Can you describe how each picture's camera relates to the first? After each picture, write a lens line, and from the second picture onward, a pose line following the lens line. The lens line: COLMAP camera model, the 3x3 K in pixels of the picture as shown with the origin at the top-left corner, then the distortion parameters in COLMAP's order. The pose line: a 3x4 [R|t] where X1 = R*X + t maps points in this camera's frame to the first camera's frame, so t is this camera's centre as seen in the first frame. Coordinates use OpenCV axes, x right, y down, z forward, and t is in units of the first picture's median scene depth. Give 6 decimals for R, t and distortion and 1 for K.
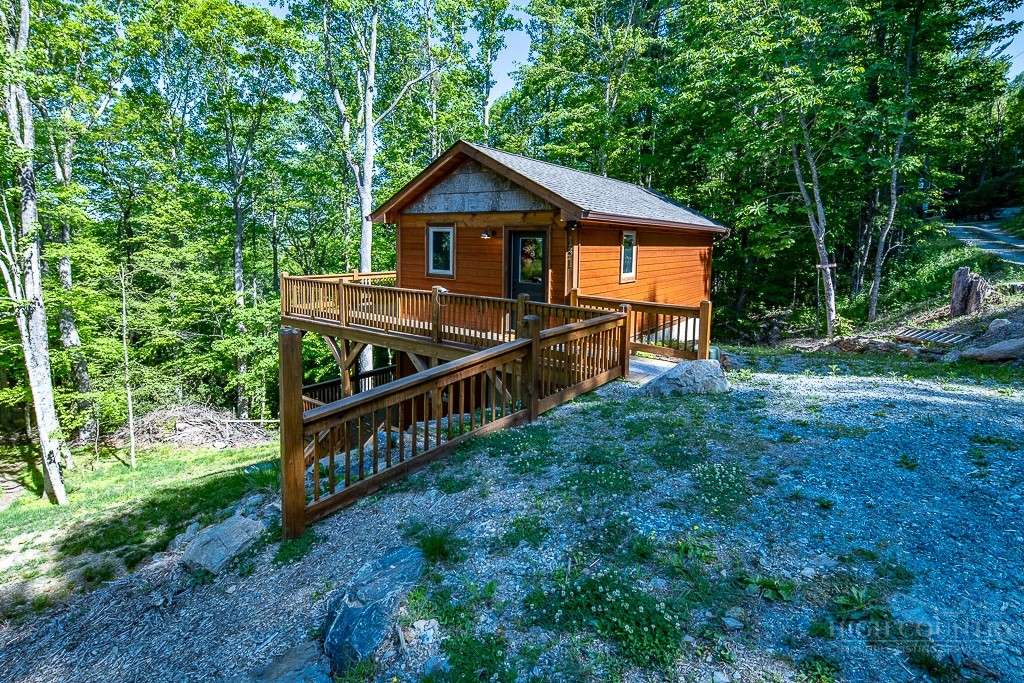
lens RADIAL K [[505.9, 0, 514.6], [0, 505.9, 280.1], [0, 0, 1]] dist [0.000945, -0.001386]
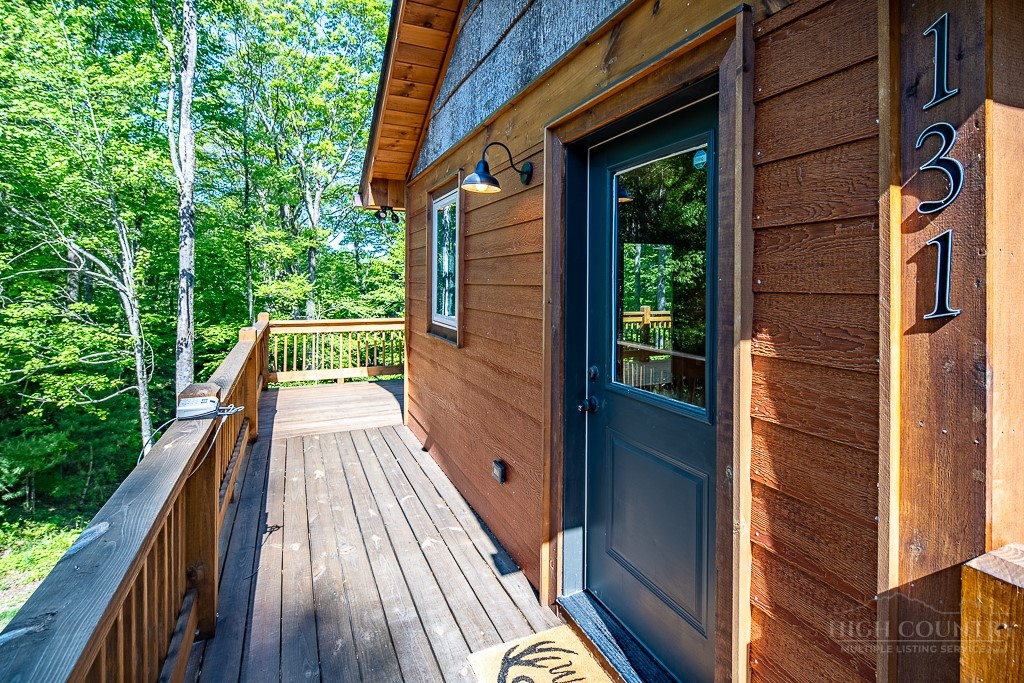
lens RADIAL K [[505.9, 0, 514.6], [0, 505.9, 280.1], [0, 0, 1]] dist [0.000945, -0.001386]
pose [[0.863558, -0.010546, -0.504139, 0.057163], [-0.033134, 0.996434, -0.077601, -0.014934], [0.503160, 0.083717, 0.860129, 0.570697]]
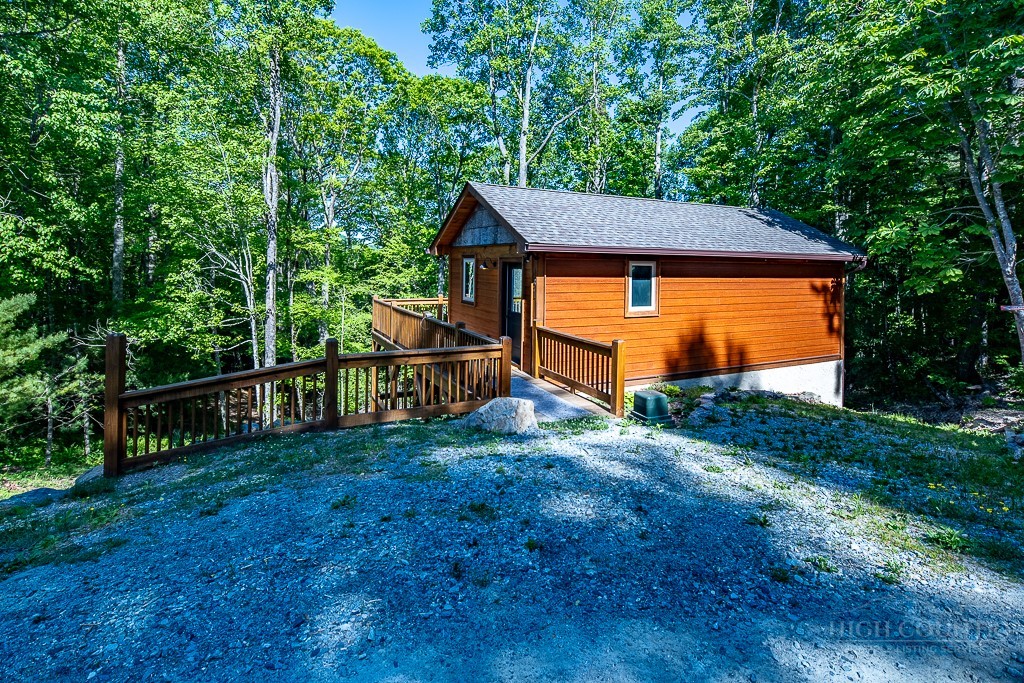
lens RADIAL K [[503.4, 0, 514.4], [0, 503.4, 256.8], [0, 0, 1]] dist [0.019784, -0.000310]
pose [[0.890071, -0.007388, -0.455763, 0.353147], [-0.036488, 0.995505, -0.087396, -0.012192], [0.454360, 0.094419, 0.885800, 0.048092]]
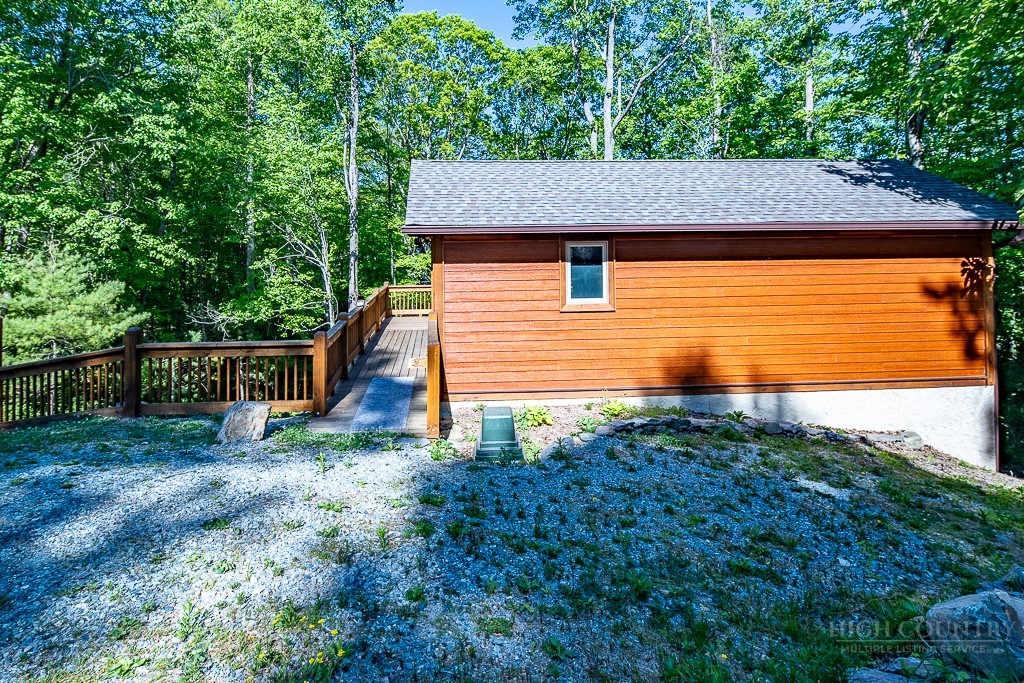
lens RADIAL K [[533.3, 0, 474.2], [0, 533.3, 223.8], [0, 0, 1]] dist [0.003730, 0.000431]
pose [[0.638471, -0.051008, -0.767953, 0.579684], [-0.038733, 0.994408, -0.098252, -0.031760], [0.768670, 0.092476, 0.632925, 0.296089]]
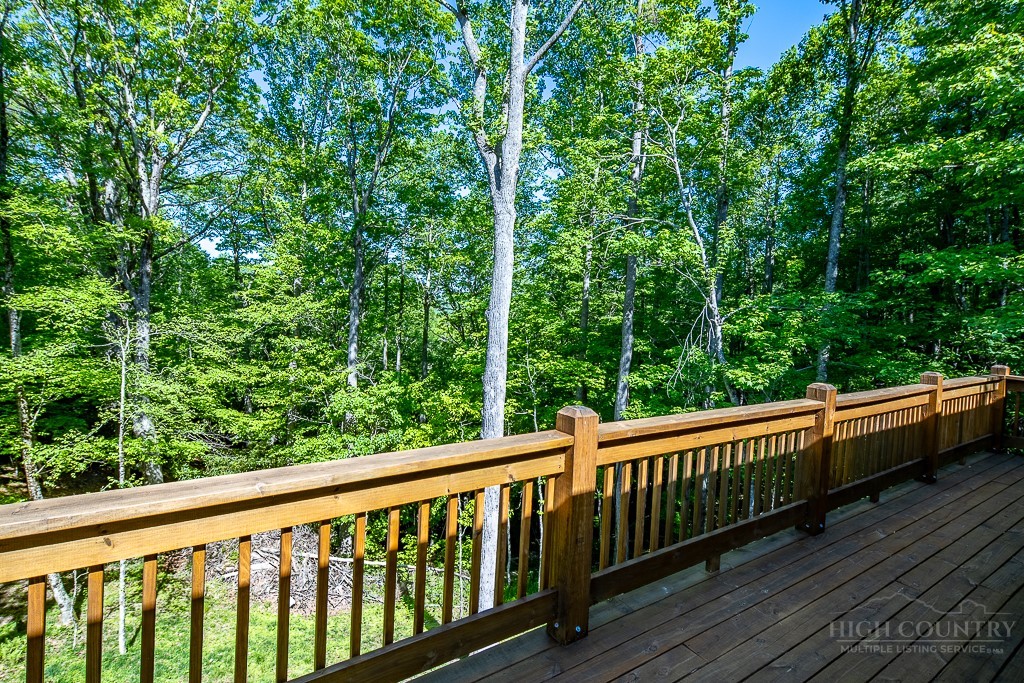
lens RADIAL K [[498.6, 0, 512.4], [0, 498.6, 327.0], [0, 0, 1]] dist [0.001574, -0.004064]
pose [[0.935248, 0.042150, -0.351475, -0.185002], [-0.059377, 0.997498, -0.038376, -0.047938], [0.348978, 0.056761, 0.935410, 0.957955]]
